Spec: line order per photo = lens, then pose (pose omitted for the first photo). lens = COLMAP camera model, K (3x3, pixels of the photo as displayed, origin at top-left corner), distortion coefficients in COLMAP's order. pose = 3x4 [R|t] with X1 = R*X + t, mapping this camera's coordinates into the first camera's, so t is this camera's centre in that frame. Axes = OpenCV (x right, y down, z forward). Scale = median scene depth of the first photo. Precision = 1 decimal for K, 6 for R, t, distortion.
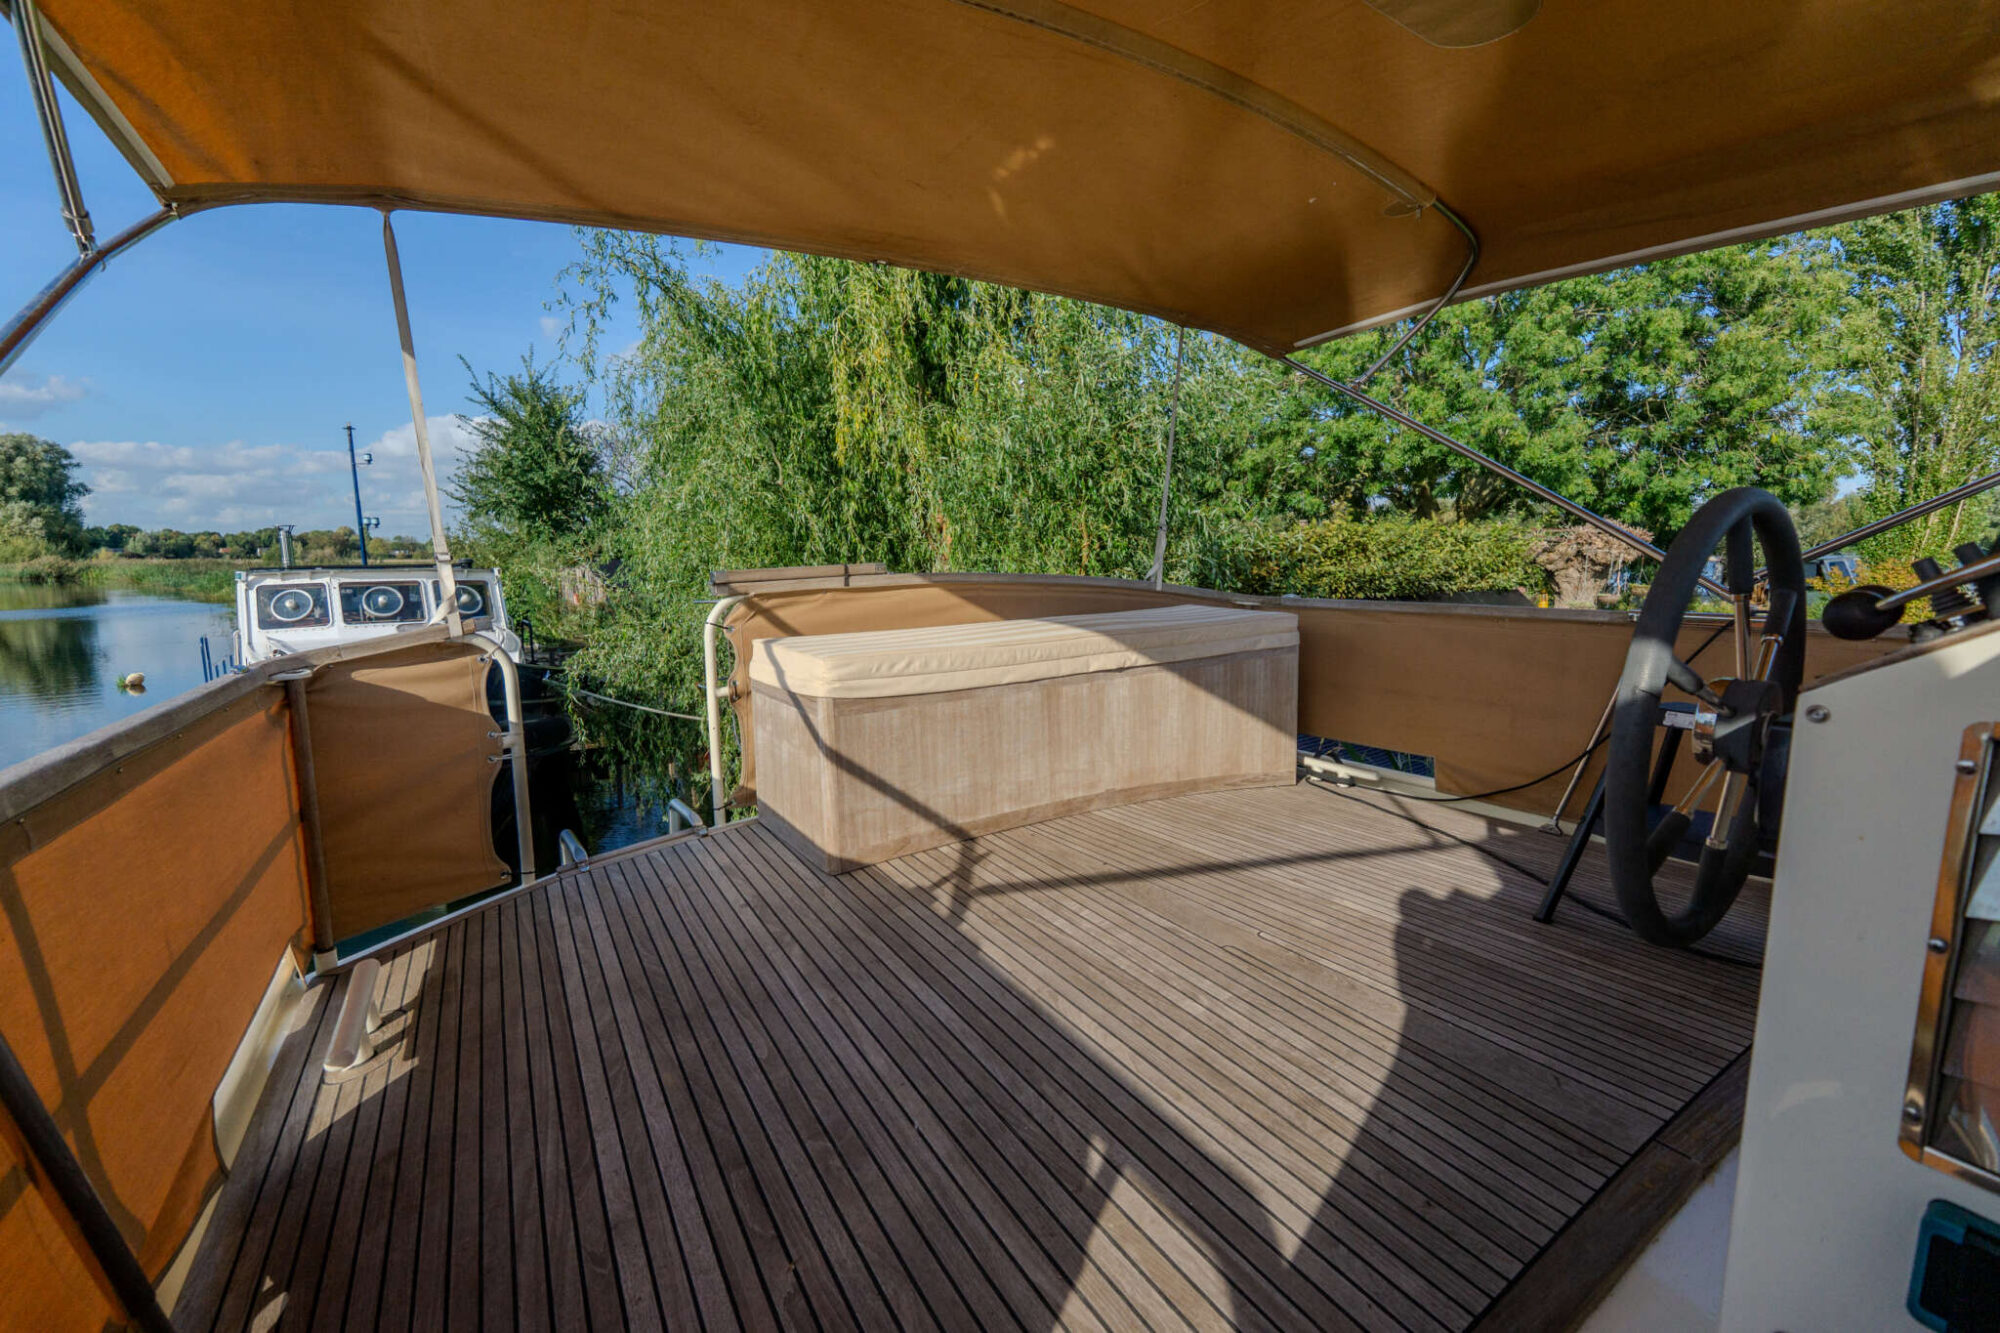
lens RADIAL K [[844.0, 0, 998.3], [0, 844.0, 655.9], [0, 0, 1]] dist [0.000916, -0.003510]
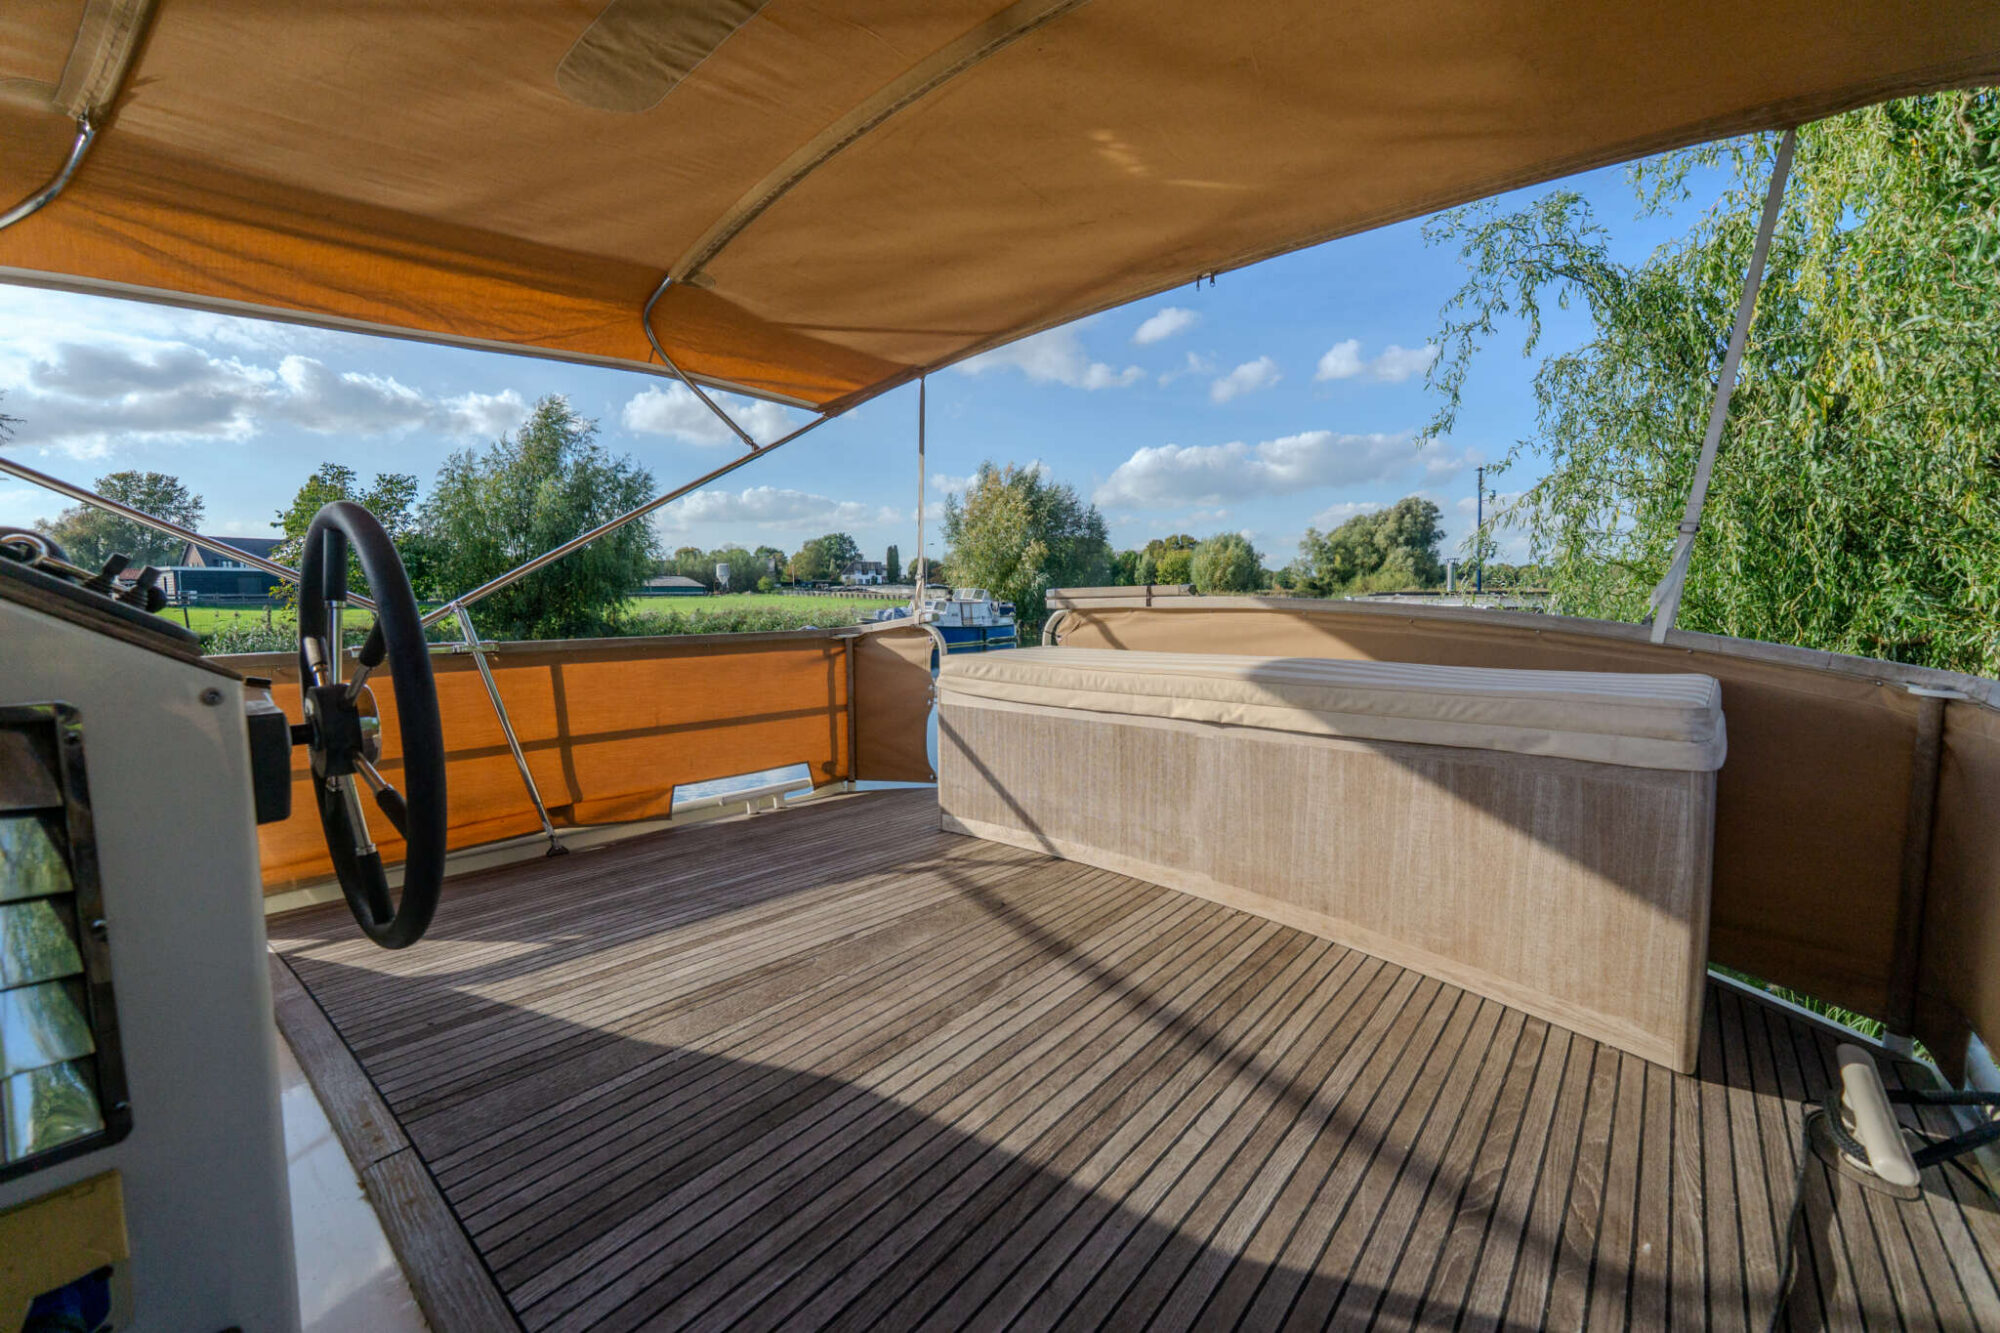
lens RADIAL K [[844.0, 0, 998.3], [0, 844.0, 655.9], [0, 0, 1]] dist [0.000916, -0.003510]
pose [[0.262168, 0.086333, -0.961153, 0.356486], [-0.123122, 0.990843, 0.055417, -0.025906], [0.957136, 0.103811, 0.270397, 0.250546]]
